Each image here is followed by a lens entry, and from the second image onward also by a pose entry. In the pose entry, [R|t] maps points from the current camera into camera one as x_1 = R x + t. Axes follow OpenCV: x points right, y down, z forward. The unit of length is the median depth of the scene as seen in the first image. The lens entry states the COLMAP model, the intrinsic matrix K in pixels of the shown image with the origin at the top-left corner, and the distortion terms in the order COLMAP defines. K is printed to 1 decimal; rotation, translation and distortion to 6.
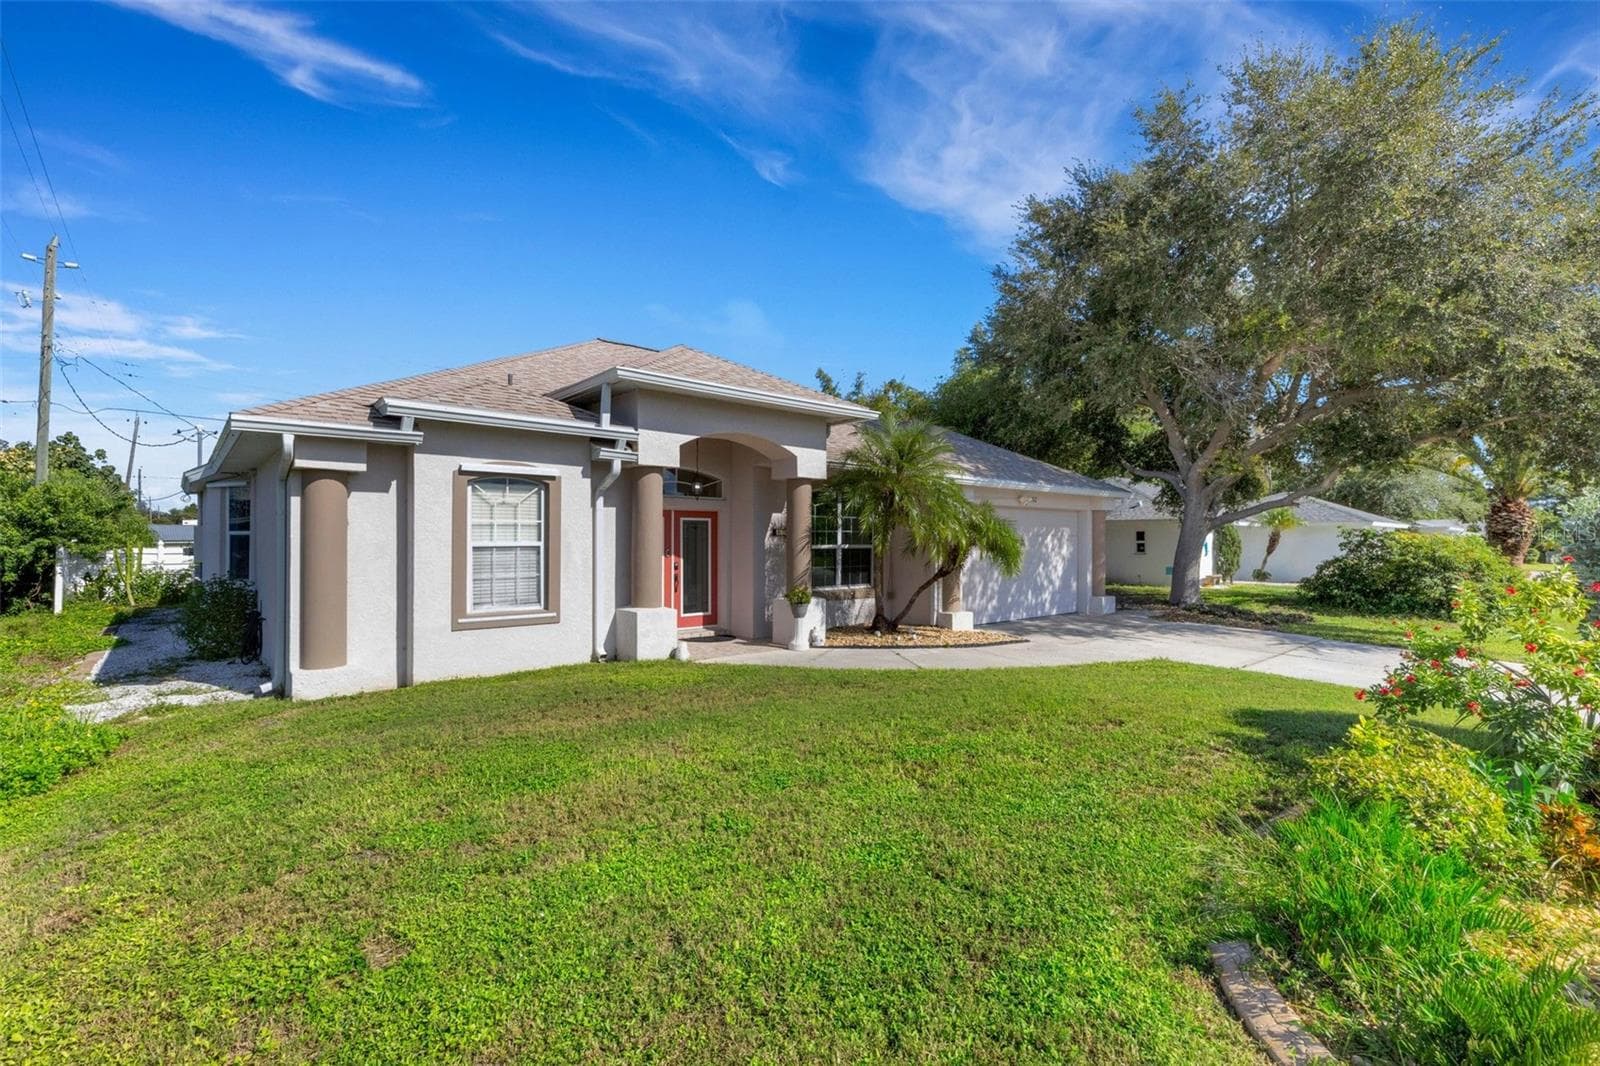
lens RADIAL K [[717.9, 0, 800.0], [0, 717.9, 533.0], [0, 0, 1]] dist [0.001958, 0.000214]
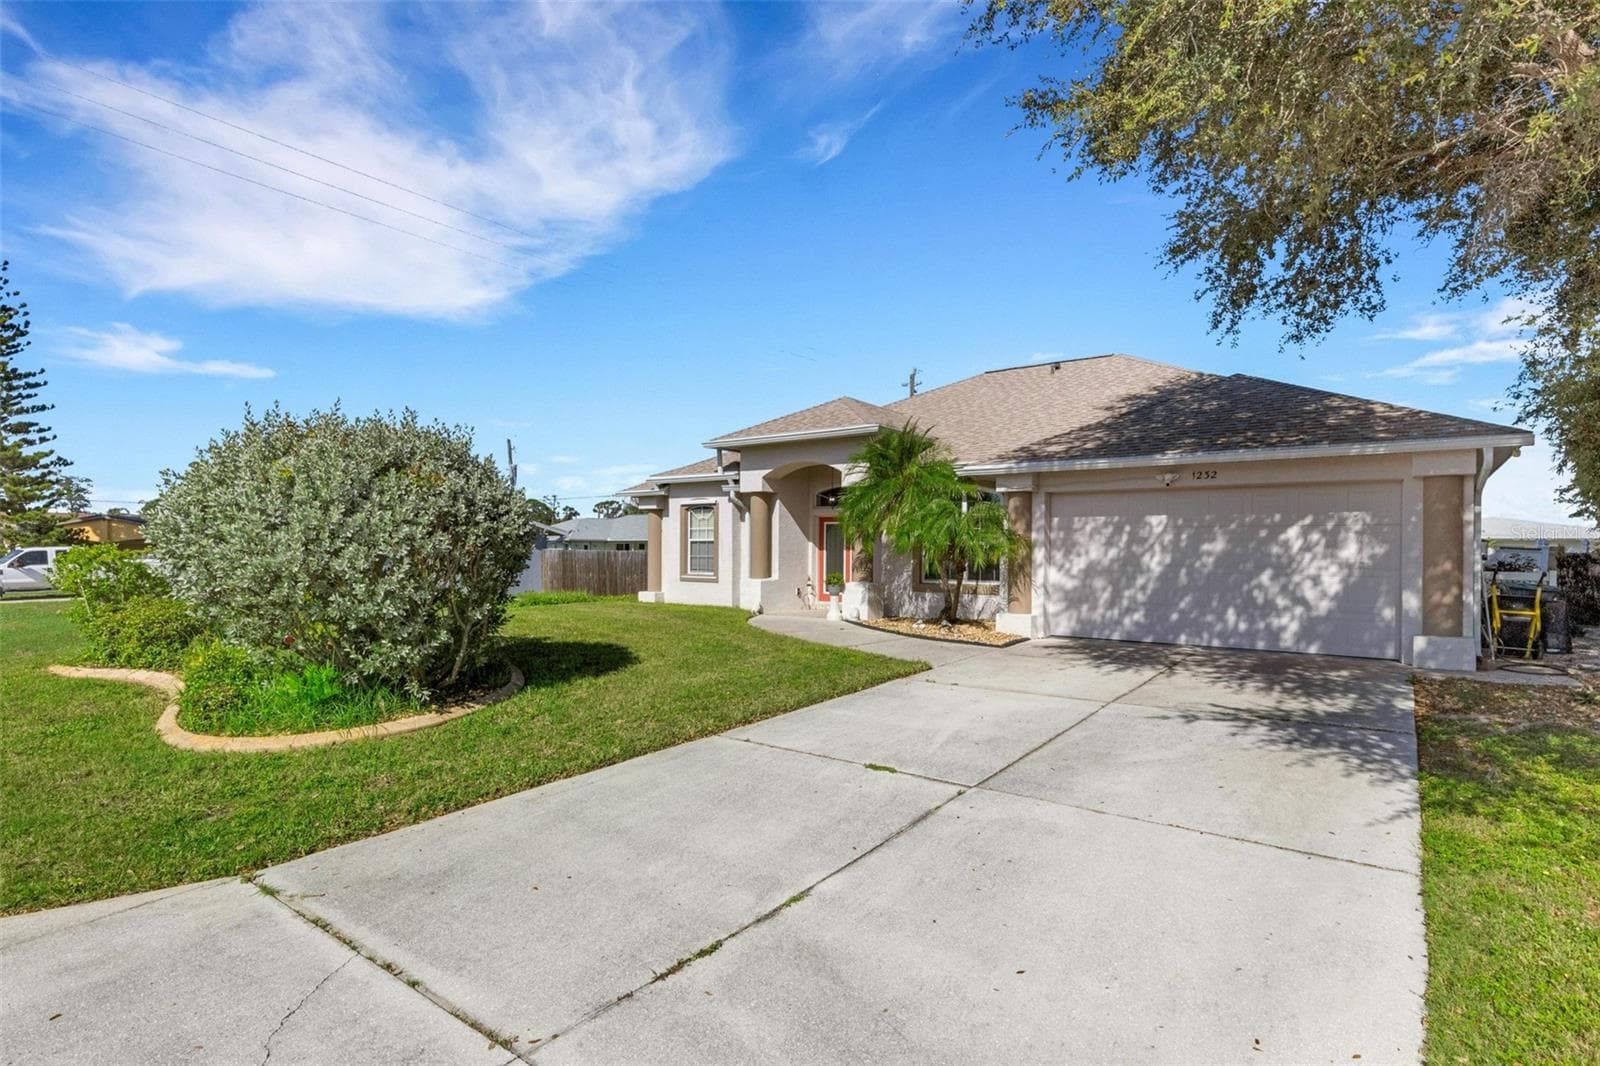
lens RADIAL K [[809.8, 0, 800.0], [0, 809.8, 533.0], [0, 0, 1]] dist [0.000520, -0.000072]
pose [[0.201061, -0.018251, -0.979409, 1.380984], [0.003933, 0.999833, -0.017824, 0.028402], [0.979571, -0.000268, 0.201099, 0.624146]]
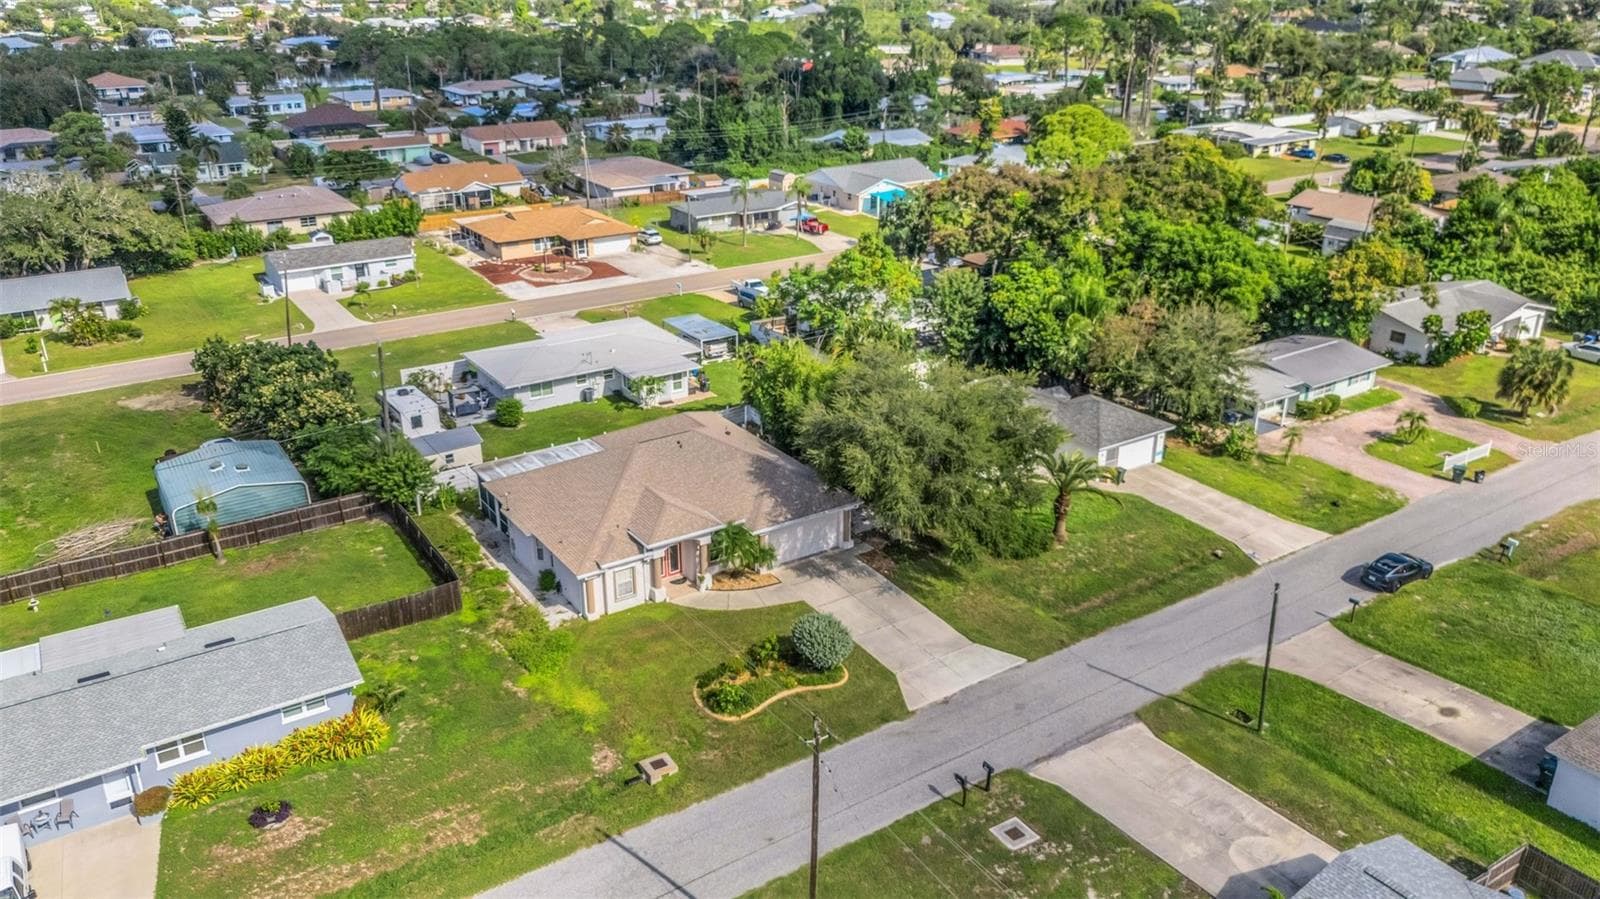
lens RADIAL K [[1189.8, 0, 796.0], [0, 1189.8, 445.7], [0, 0, 1]] dist [0.096078, -0.139619]
pose [[0.991346, 0.047226, -0.122486, 1.092773], [0.004476, 0.920347, 0.391076, -2.666271], [0.131198, -0.388240, 0.912171, -3.827437]]
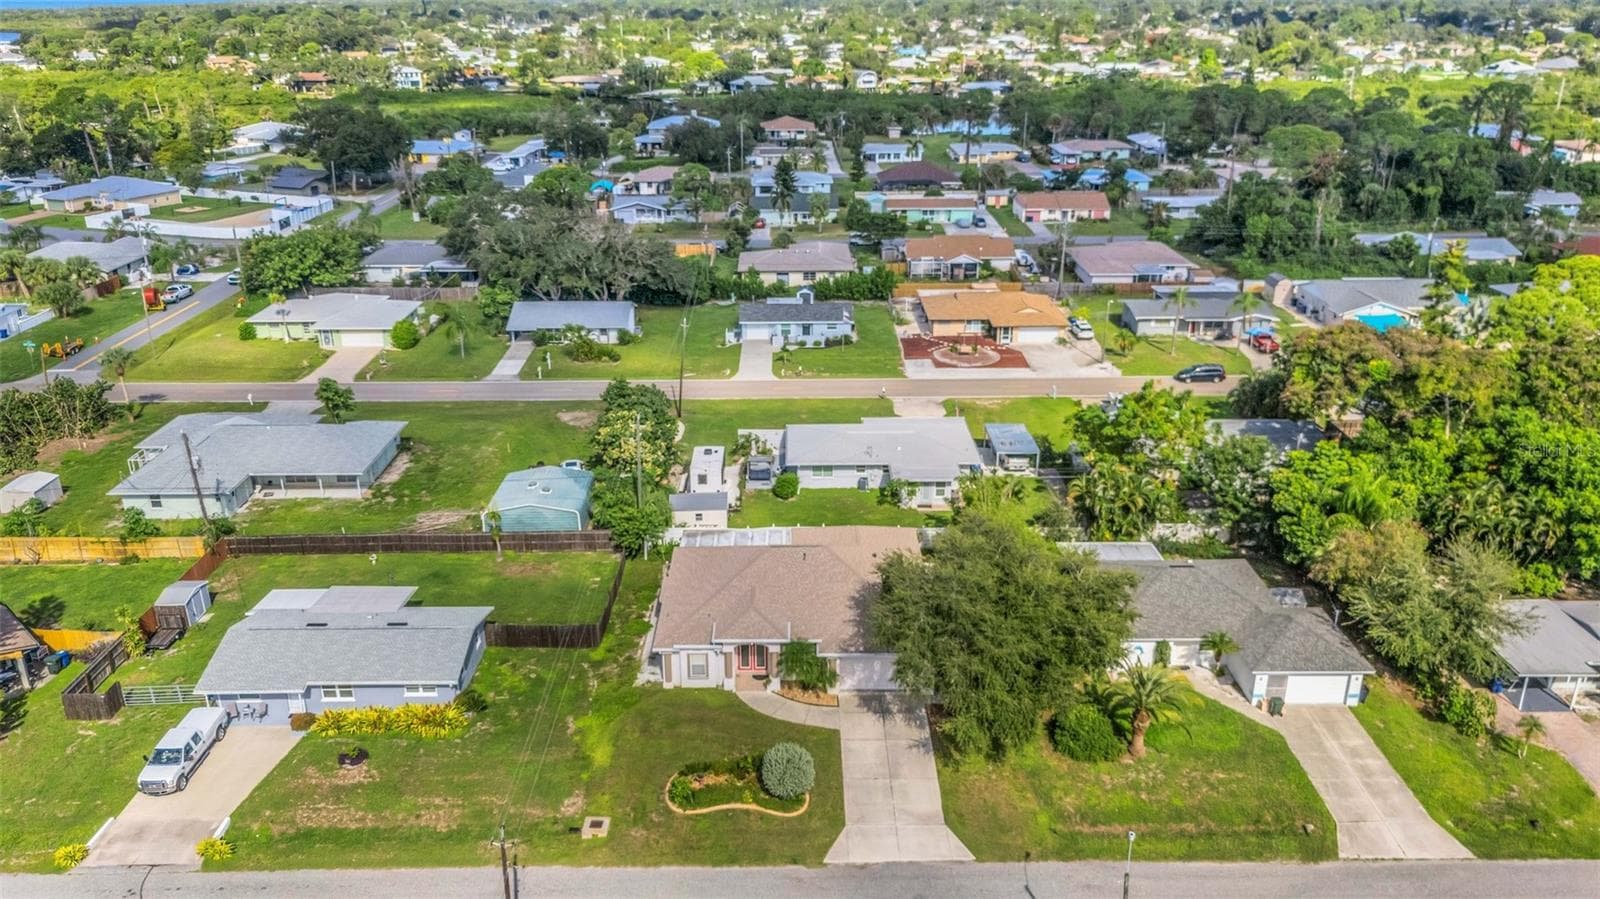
lens RADIAL K [[1189.8, 0, 796.0], [0, 1189.8, 445.7], [0, 0, 1]] dist [0.096078, -0.139619]
pose [[0.759100, 0.232096, -0.608193, 3.628456], [0.010353, 0.929859, 0.367770, -3.357003], [0.650892, -0.285471, 0.703453, -2.988580]]
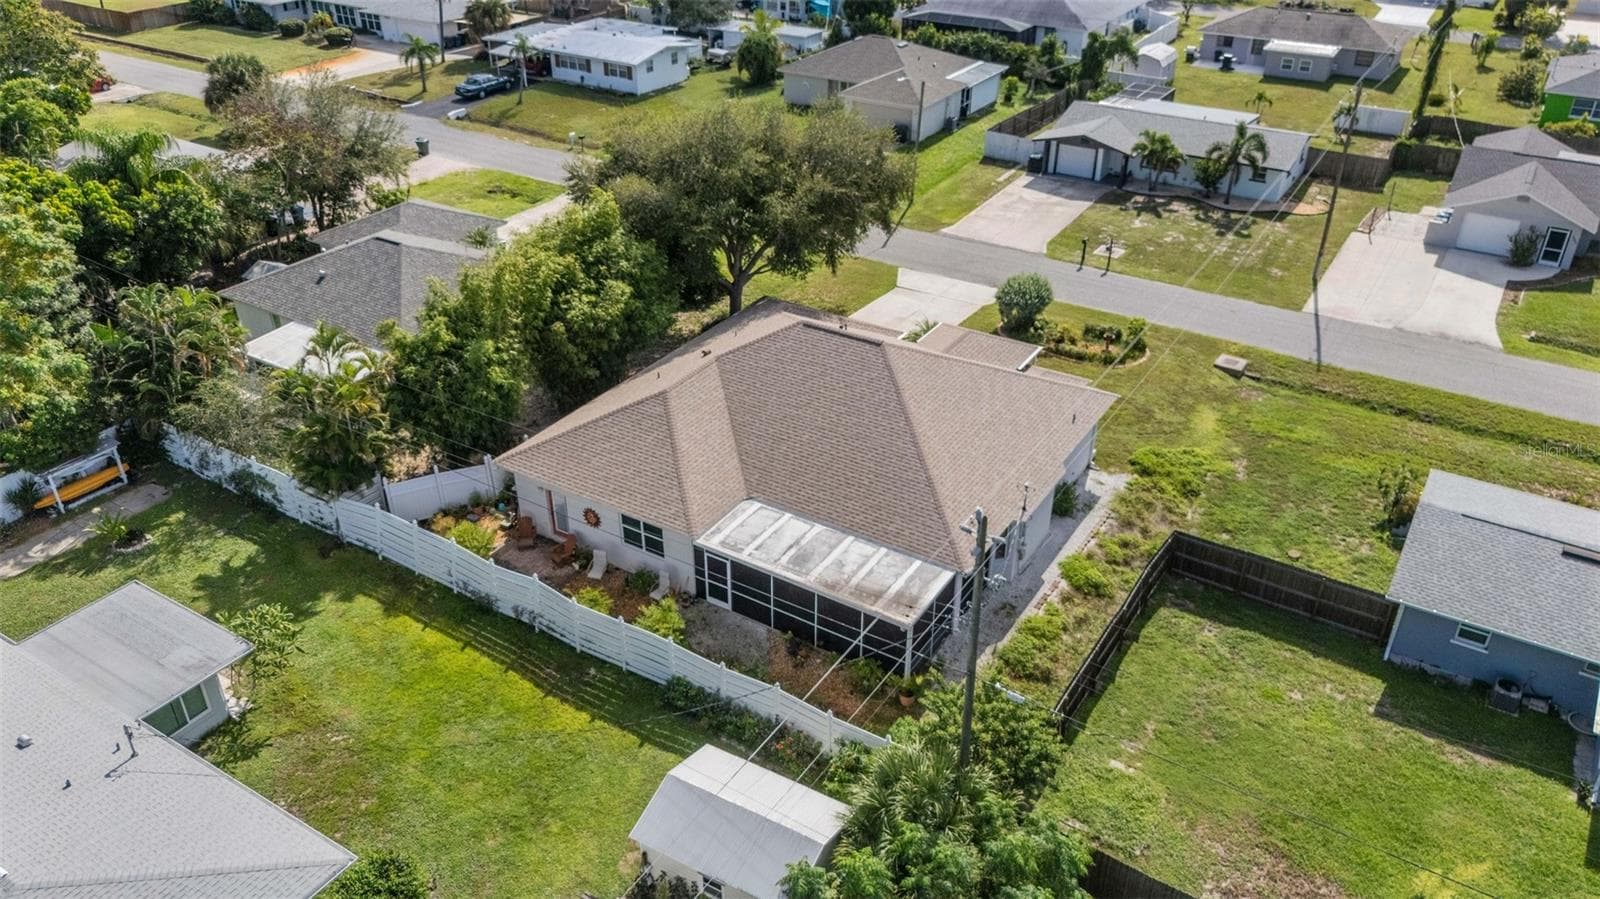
lens RADIAL K [[1189.8, 0, 796.0], [0, 1189.8, 445.7], [0, 0, 1]] dist [0.096078, -0.139619]
pose [[-0.282686, -0.497947, 0.819840, -3.589051], [-0.004589, 0.855393, 0.517959, -2.048515], [-0.959202, 0.142657, -0.244093, 2.672525]]
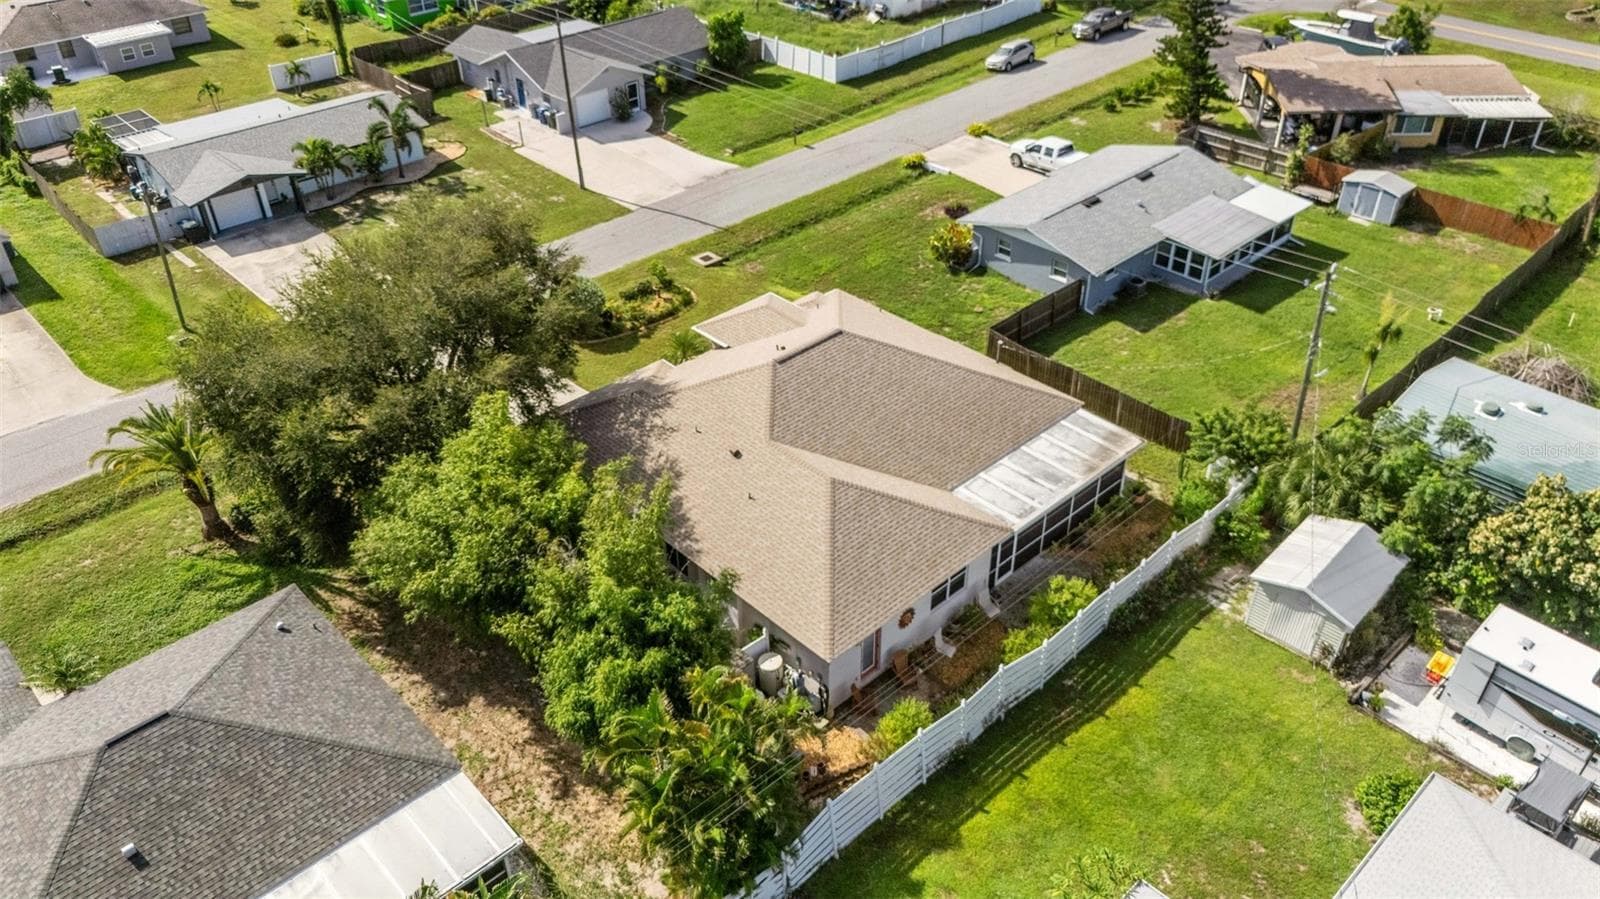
lens RADIAL K [[1201.3, 0, 800.0], [0, 1201.3, 449.5], [0, 0, 1]] dist [0.026843, -0.002617]
pose [[-0.999046, 0.029053, -0.032615, -0.145383], [0.005105, 0.819263, 0.573395, -2.322182], [0.043379, 0.572681, -0.818630, 4.910780]]
